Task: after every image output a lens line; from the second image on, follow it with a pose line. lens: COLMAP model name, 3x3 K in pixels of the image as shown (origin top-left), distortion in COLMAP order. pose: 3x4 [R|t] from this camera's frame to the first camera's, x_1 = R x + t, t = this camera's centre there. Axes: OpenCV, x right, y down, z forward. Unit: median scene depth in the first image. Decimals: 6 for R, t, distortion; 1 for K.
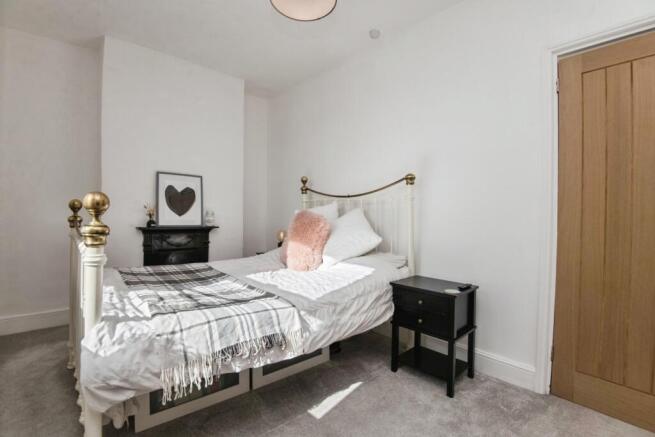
lens RADIAL K [[306.2, 0, 324.8], [0, 306.2, 212.5], [0, 0, 1]] dist [-0.001329, -0.027271]
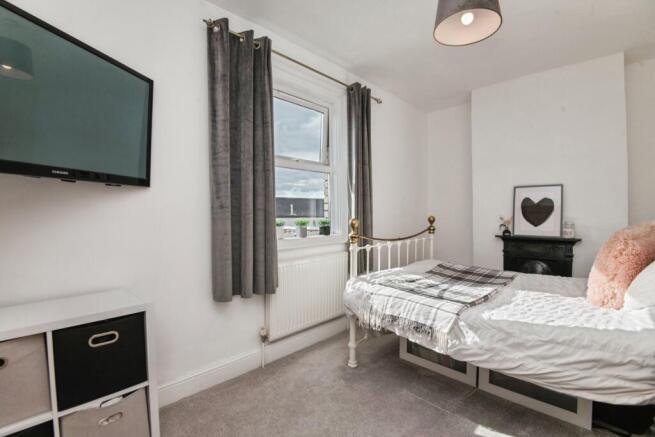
lens RADIAL K [[306.2, 0, 324.8], [0, 306.2, 212.5], [0, 0, 1]] dist [-0.001329, -0.027271]
pose [[0.040099, -0.018444, -0.999025, 0.591985], [0.011542, 0.999771, -0.017994, -0.029463], [0.999129, -0.010809, 0.040303, 0.282556]]
